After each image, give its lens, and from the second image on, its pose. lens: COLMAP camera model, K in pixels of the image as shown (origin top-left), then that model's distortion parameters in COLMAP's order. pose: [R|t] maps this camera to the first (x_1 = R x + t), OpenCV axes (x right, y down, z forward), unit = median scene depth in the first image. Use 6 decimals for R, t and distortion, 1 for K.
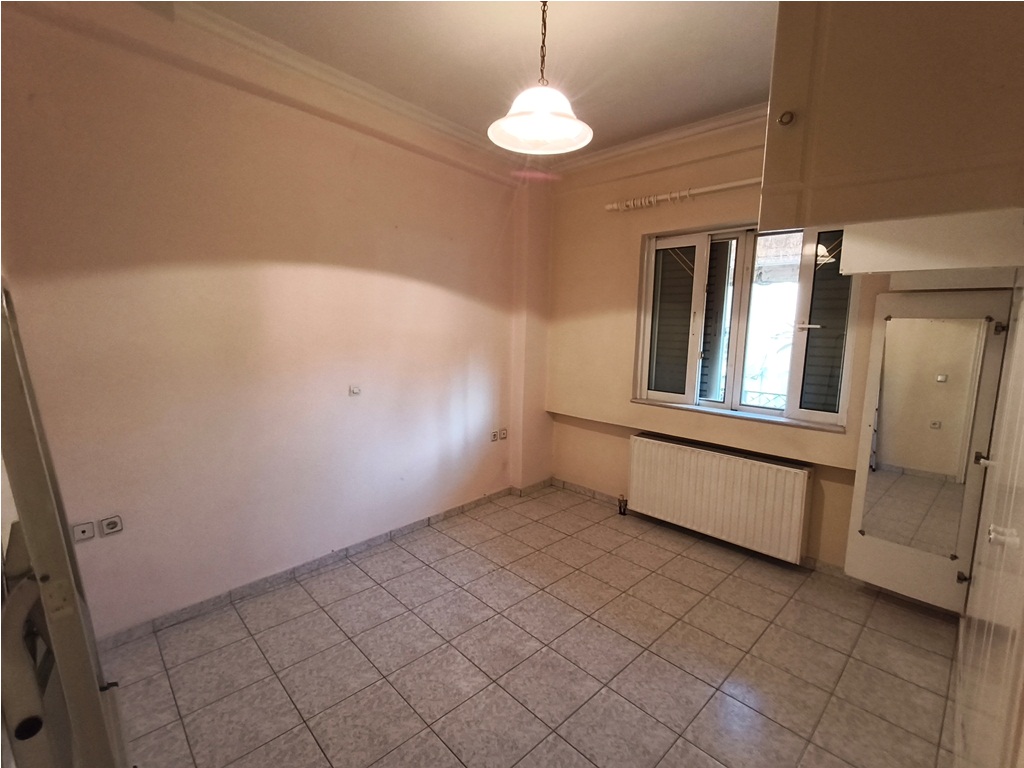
lens RADIAL K [[469.6, 0, 507.5], [0, 469.6, 385.3], [0, 0, 1]] dist [0.006821, 0.000633]
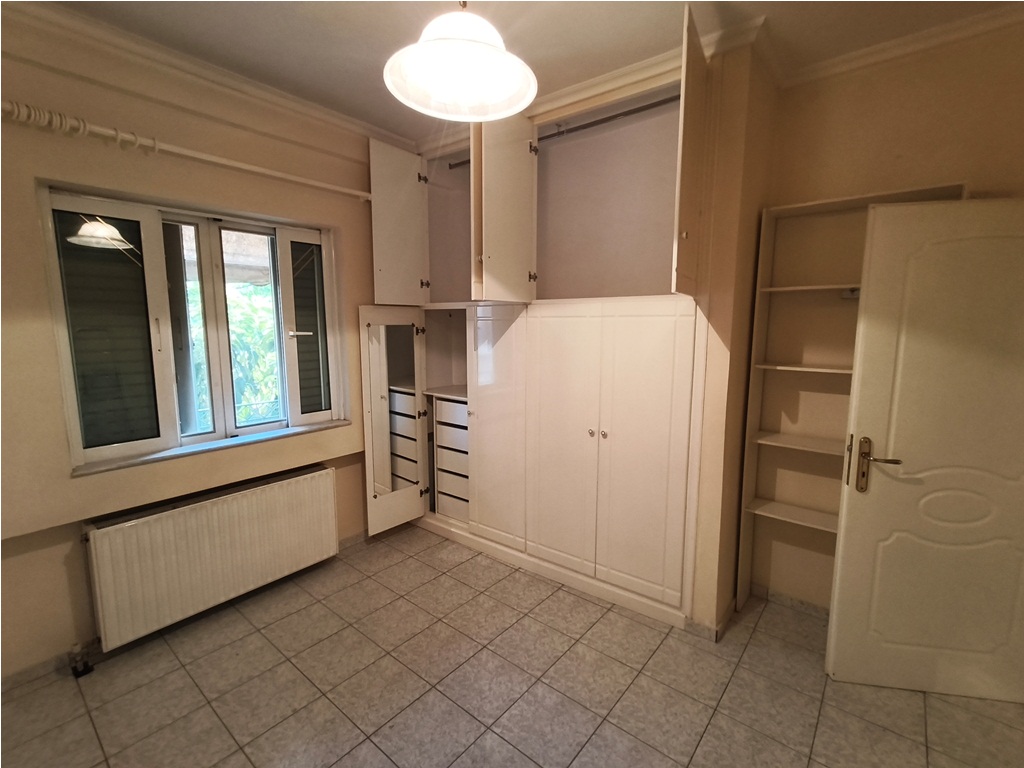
lens RADIAL K [[469.6, 0, 510.0], [0, 469.6, 384.8], [0, 0, 1]] dist [0.006821, 0.000633]
pose [[-0.111801, -0.152022, 0.982033, -0.416354], [0.129318, 0.977600, 0.166059, -0.122863], [-0.985280, 0.145560, -0.089638, 0.639234]]
